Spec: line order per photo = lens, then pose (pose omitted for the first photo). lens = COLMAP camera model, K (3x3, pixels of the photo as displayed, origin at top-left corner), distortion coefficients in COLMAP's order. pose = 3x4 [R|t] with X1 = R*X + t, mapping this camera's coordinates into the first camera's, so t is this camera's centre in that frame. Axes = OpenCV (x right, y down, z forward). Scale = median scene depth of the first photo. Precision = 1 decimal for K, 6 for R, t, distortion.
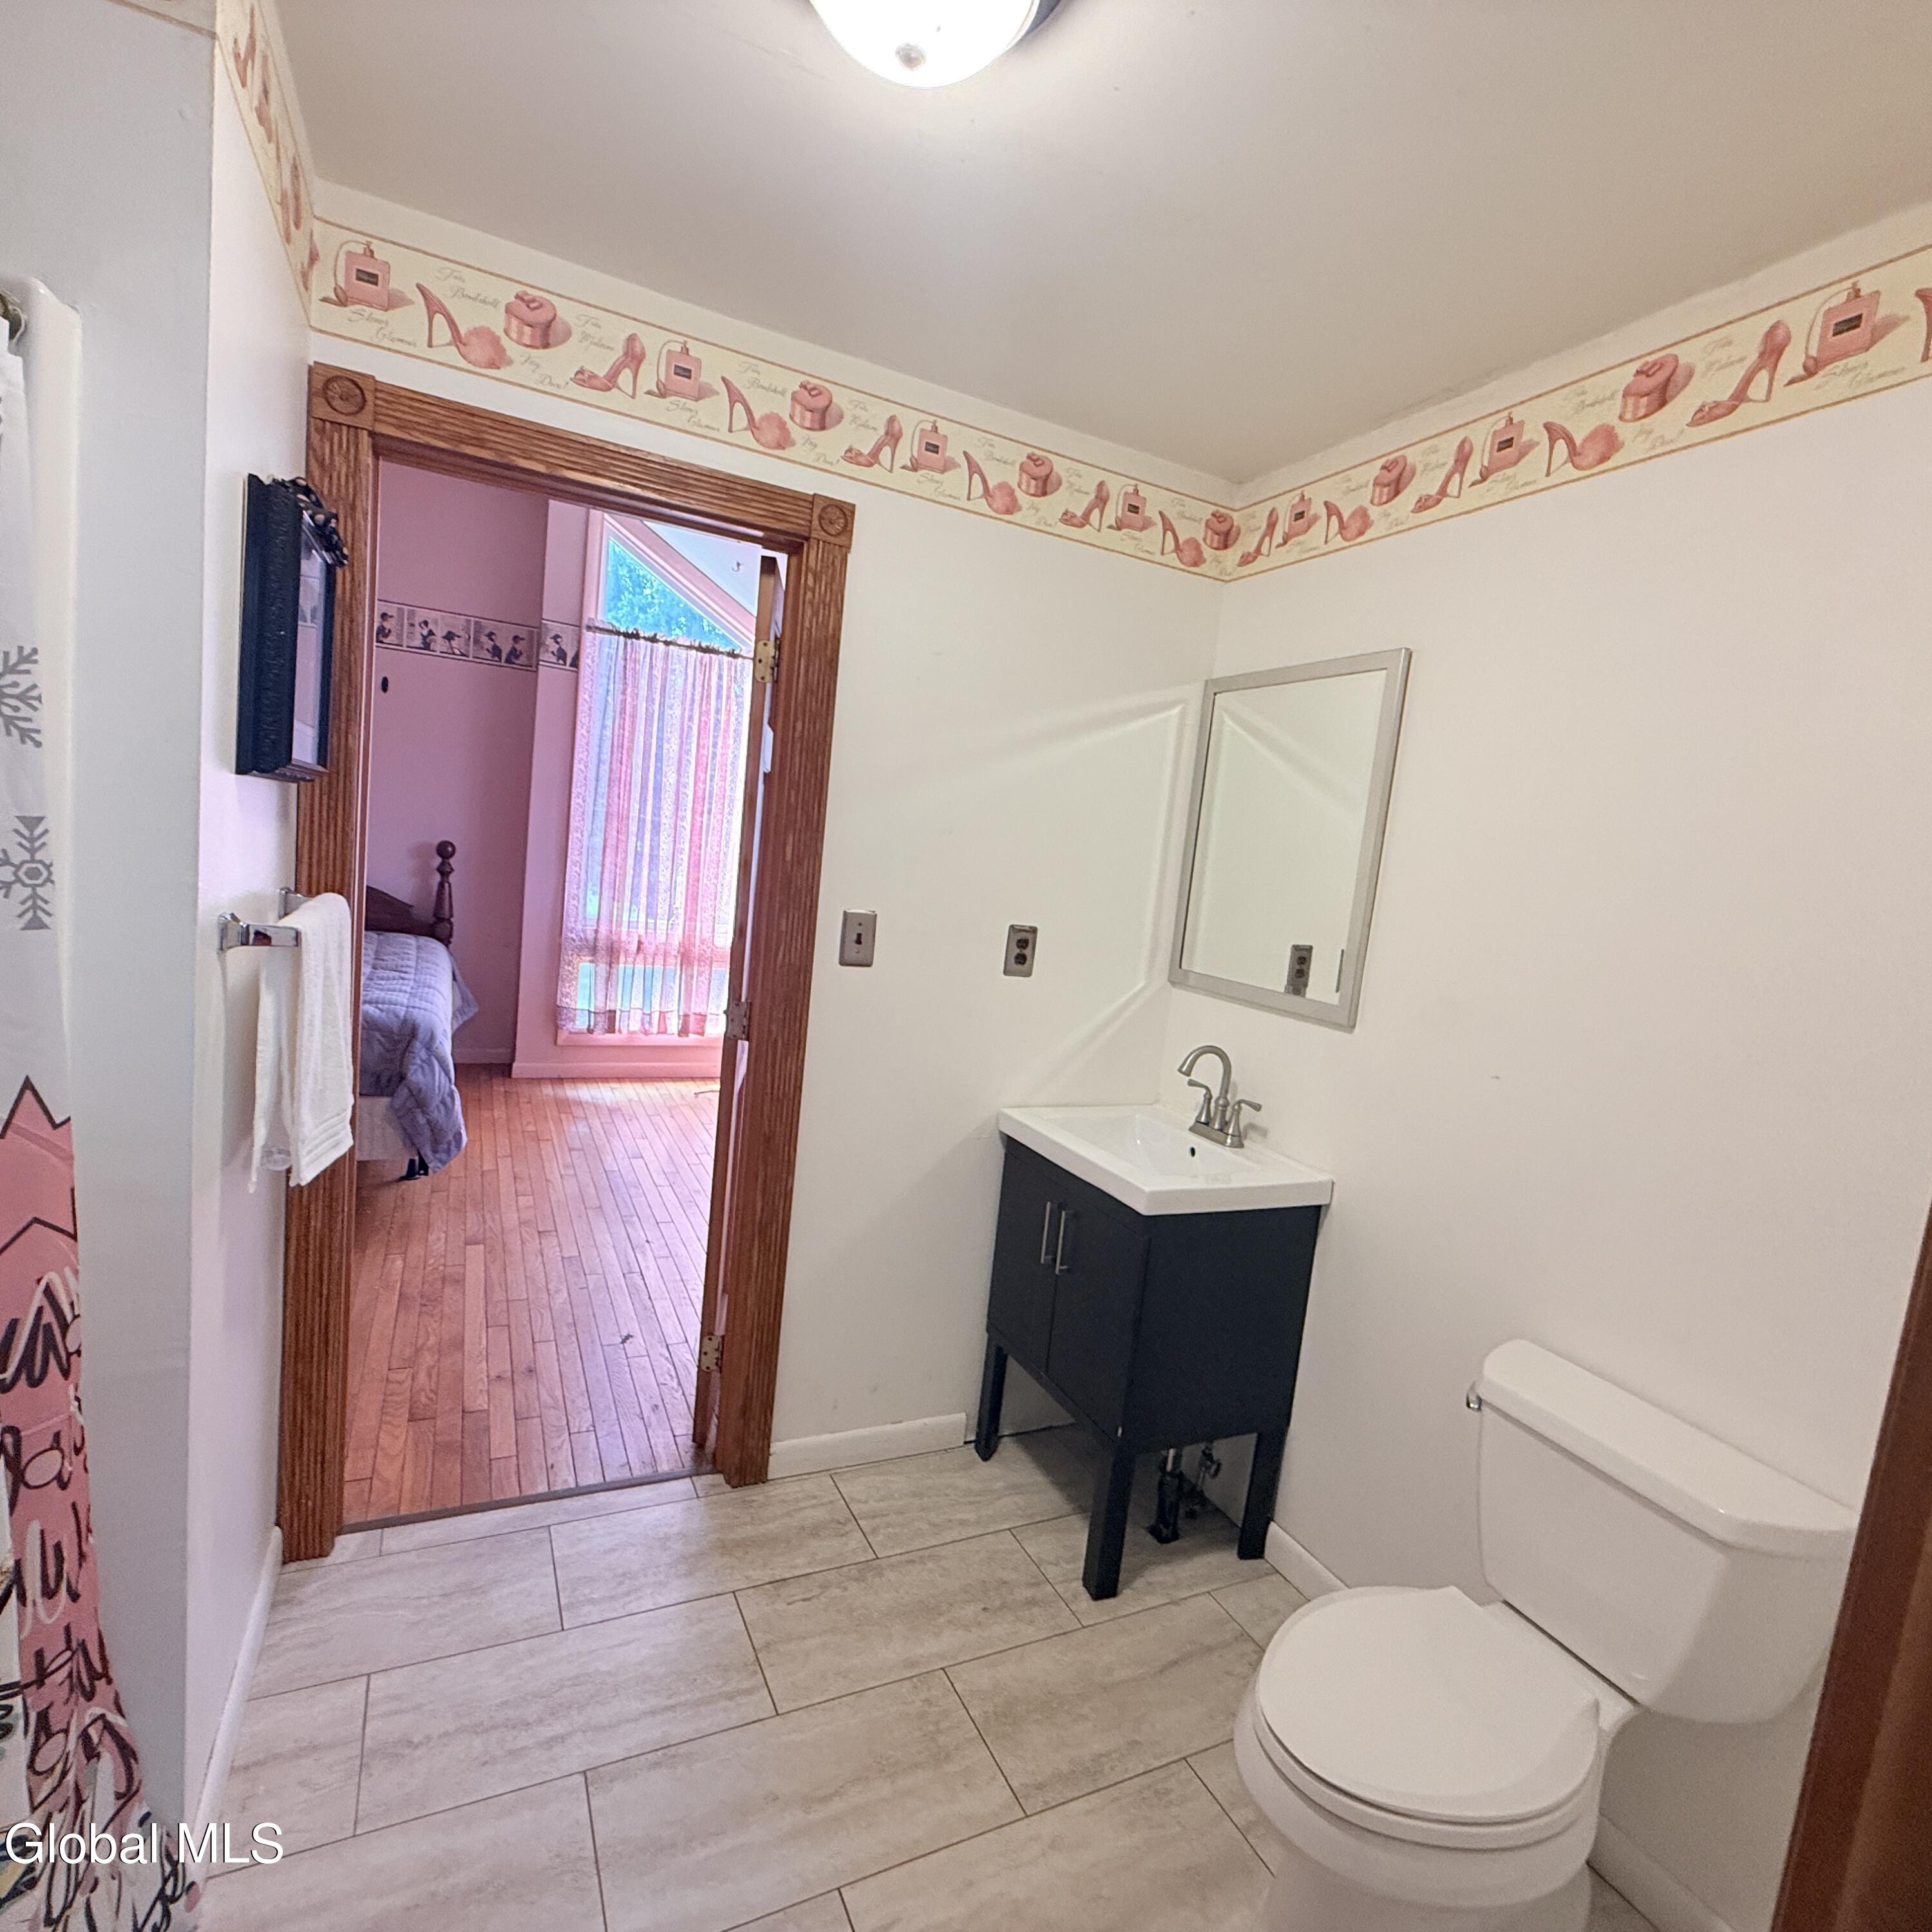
lens RADIAL K [[1030.1, 0, 970.8], [0, 1030.1, 972.3], [0, 0, 1]] dist [-0.003797, -0.001396]
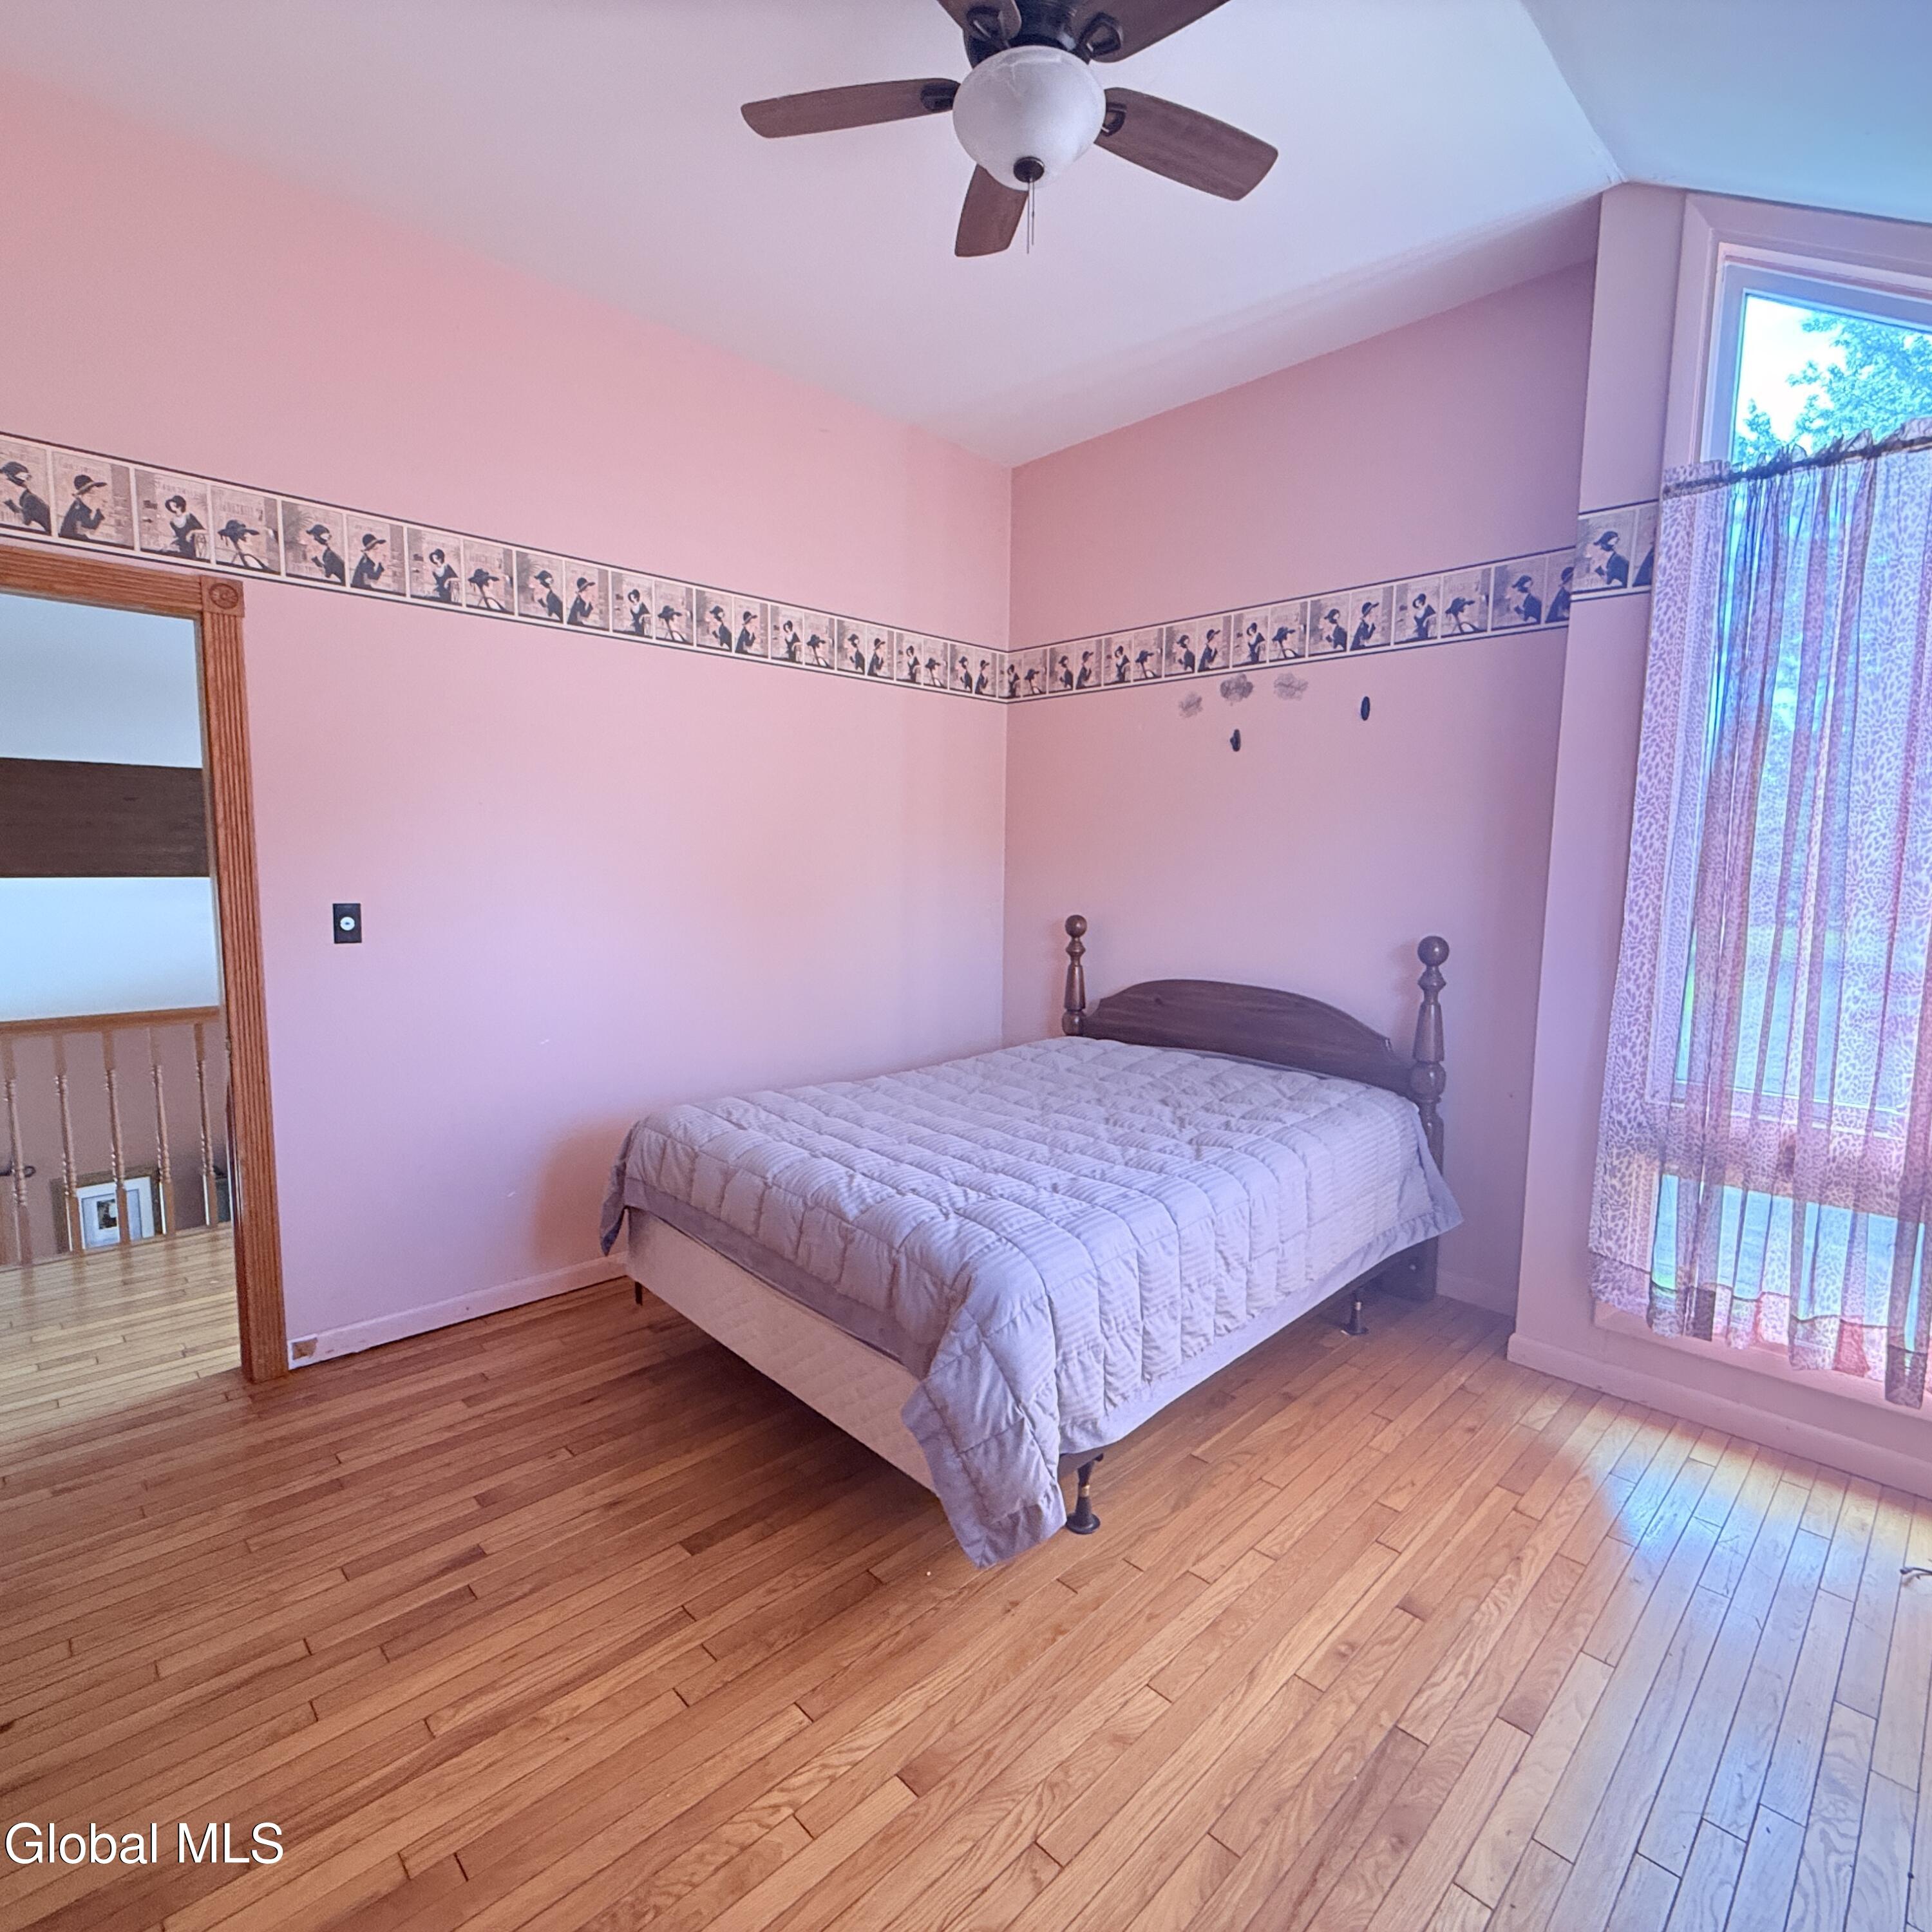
lens RADIAL K [[1030.1, 0, 970.8], [0, 1030.1, 972.3], [0, 0, 1]] dist [-0.003797, -0.001396]
pose [[0.317208, -0.003311, -0.948350, -0.014050], [-0.087962, 0.995580, -0.032898, -0.062075], [0.944268, 0.093855, 0.315515, 0.547380]]
